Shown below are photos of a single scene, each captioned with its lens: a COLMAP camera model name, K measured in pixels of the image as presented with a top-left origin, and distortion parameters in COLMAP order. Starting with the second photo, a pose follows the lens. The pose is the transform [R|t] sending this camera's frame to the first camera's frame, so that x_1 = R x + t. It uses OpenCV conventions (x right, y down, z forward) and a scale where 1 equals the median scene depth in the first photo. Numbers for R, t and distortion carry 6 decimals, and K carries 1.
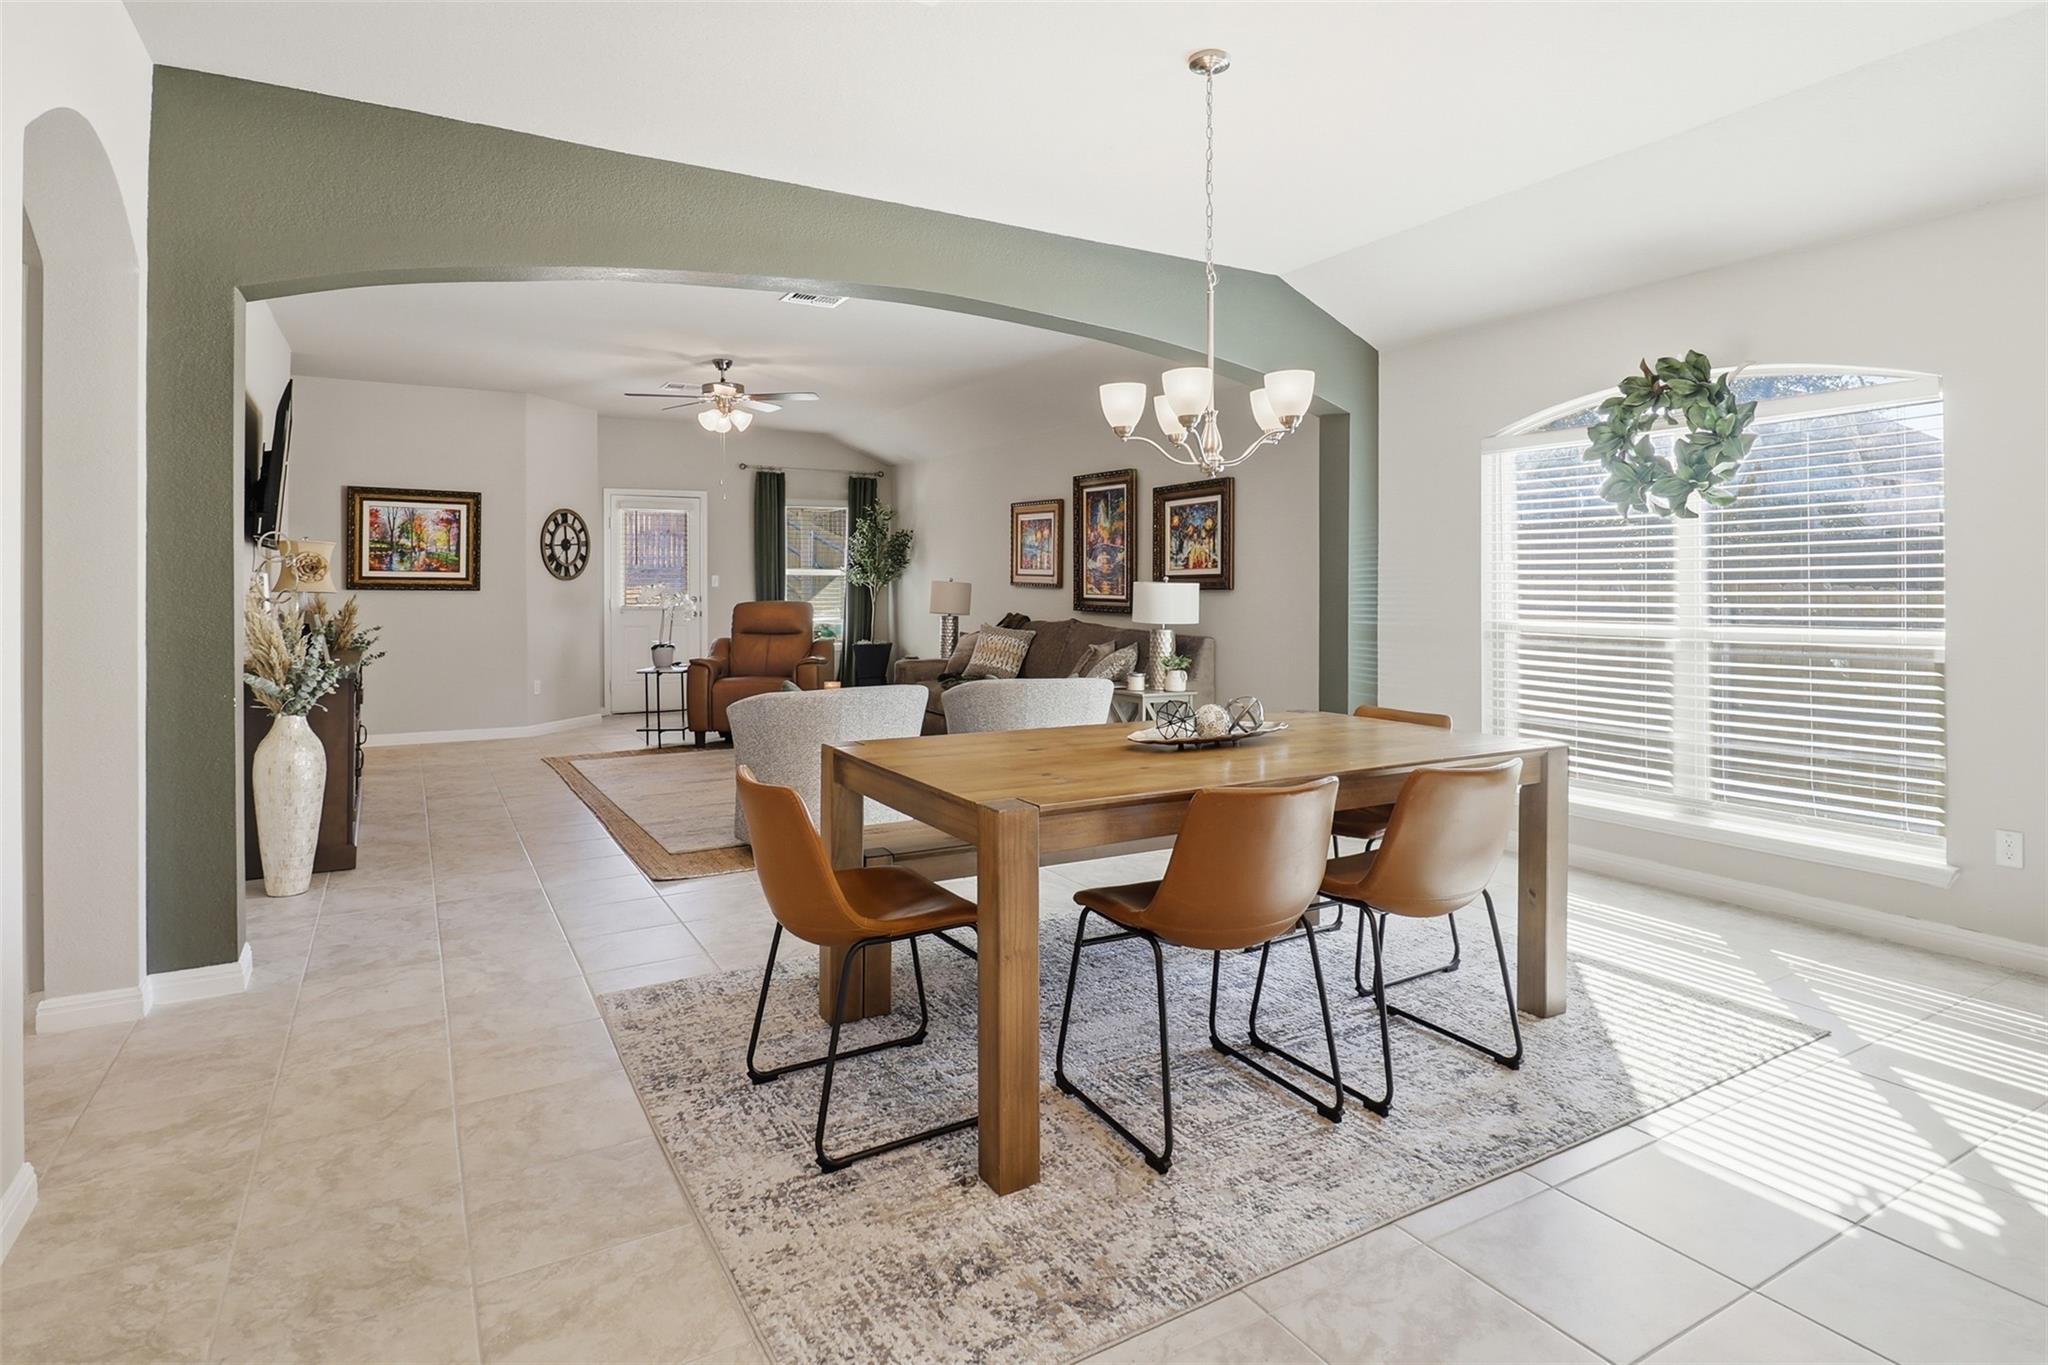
lens RADIAL K [[1090.3, 0, 1029.5], [0, 1090.3, 595.1], [0, 0, 1]] dist [-0.002469, -0.000494]
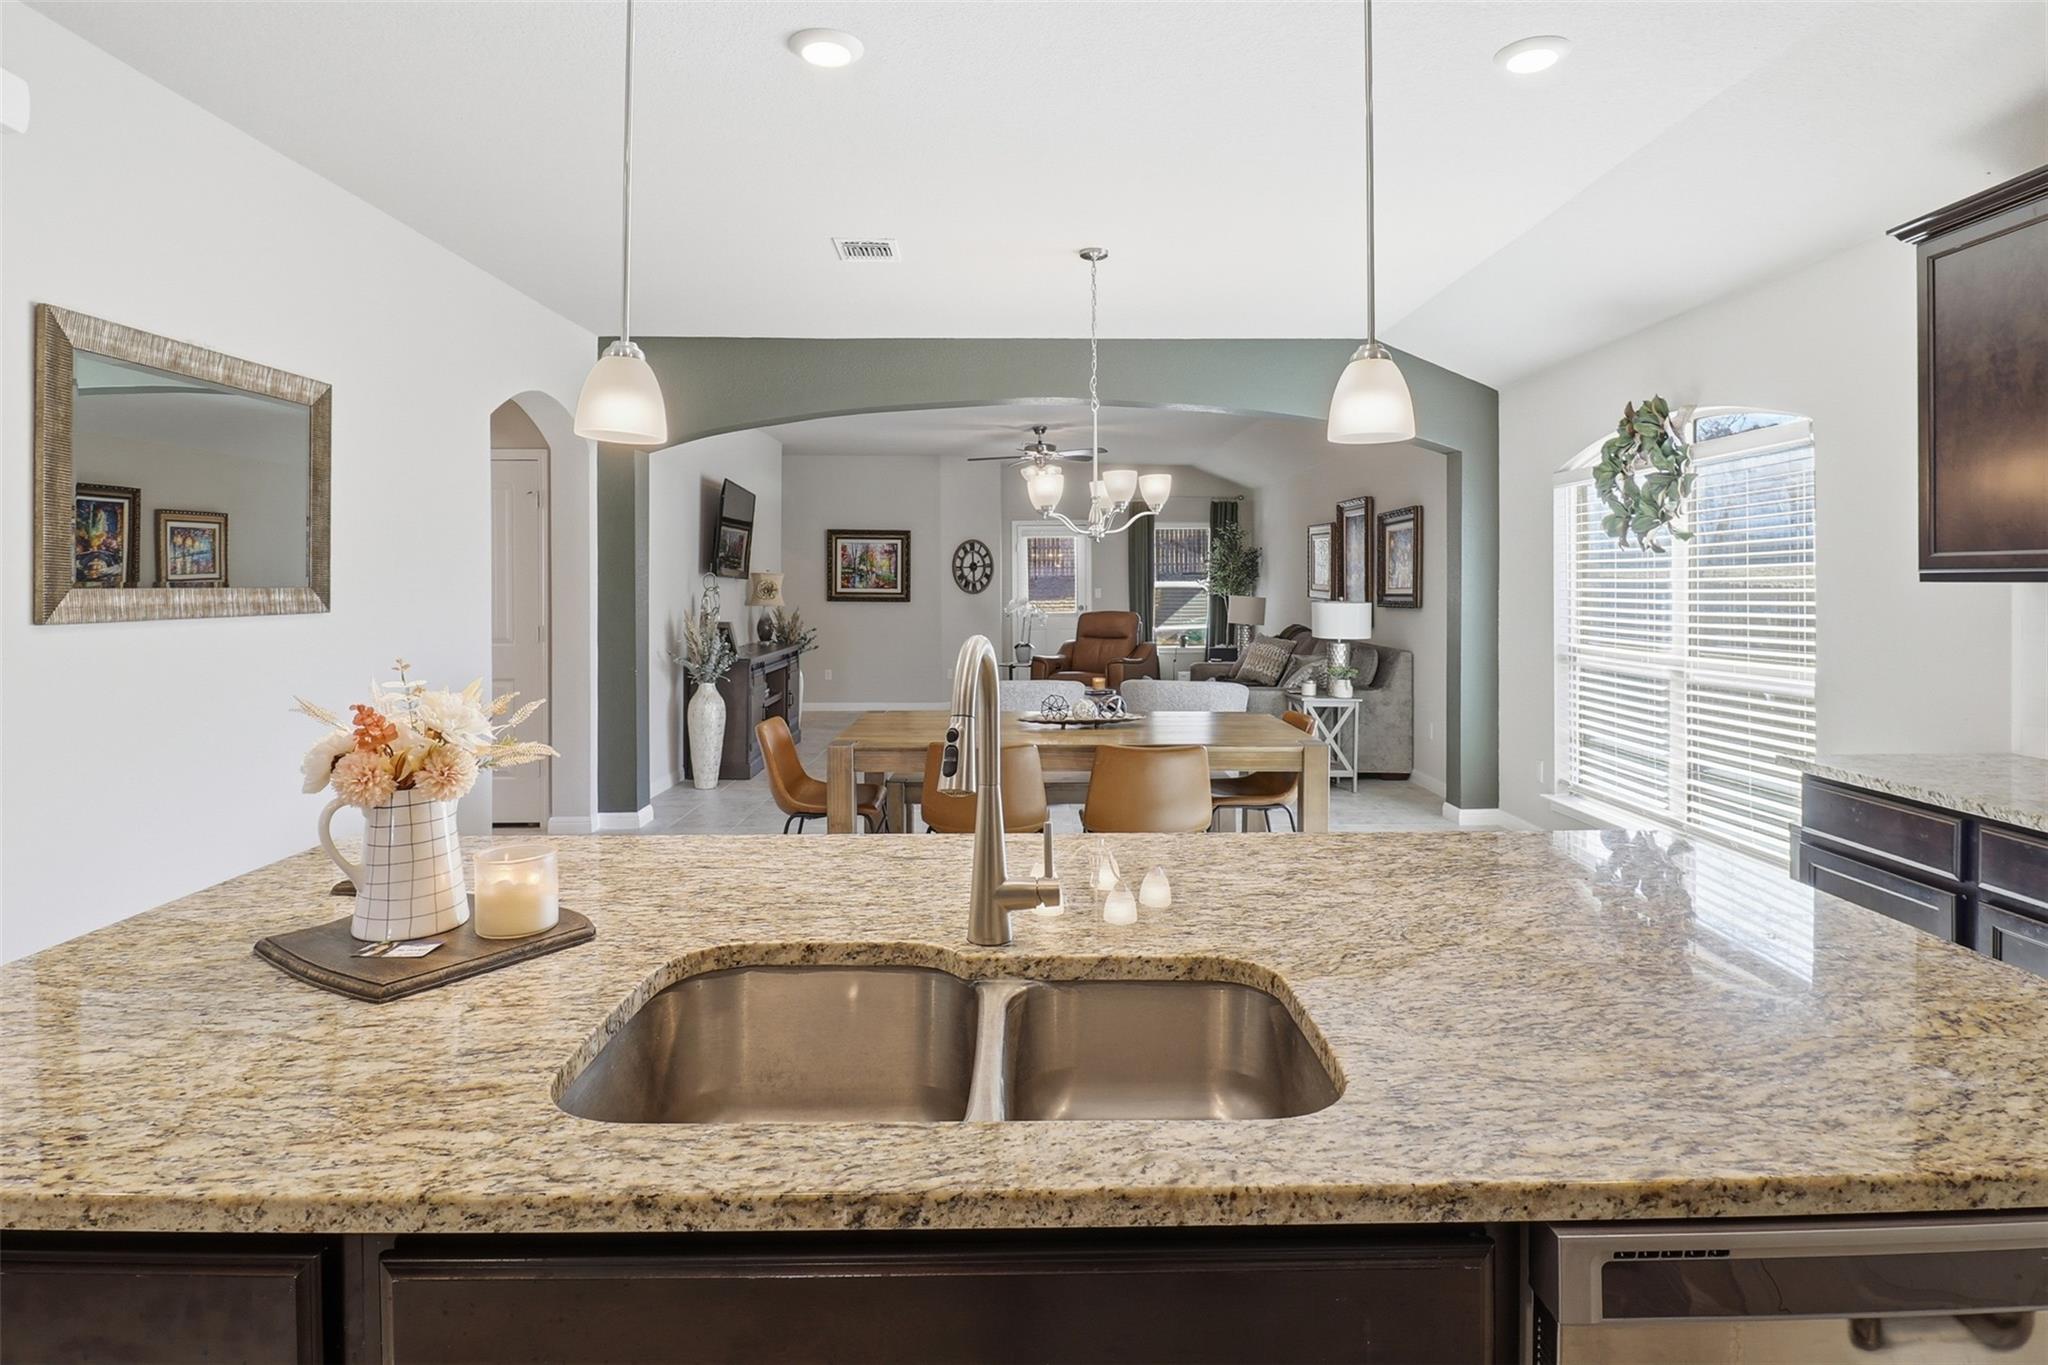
lens RADIAL K [[1068.6, 0, 1034.3], [0, 1068.6, 620.9], [0, 0, 1]] dist [0.002459, -0.013280]
pose [[0.872538, 0.013931, -0.488348, 0.303141], [-0.001489, 0.999665, 0.025857, -0.015809], [0.488545, -0.021834, 0.872266, -0.104660]]
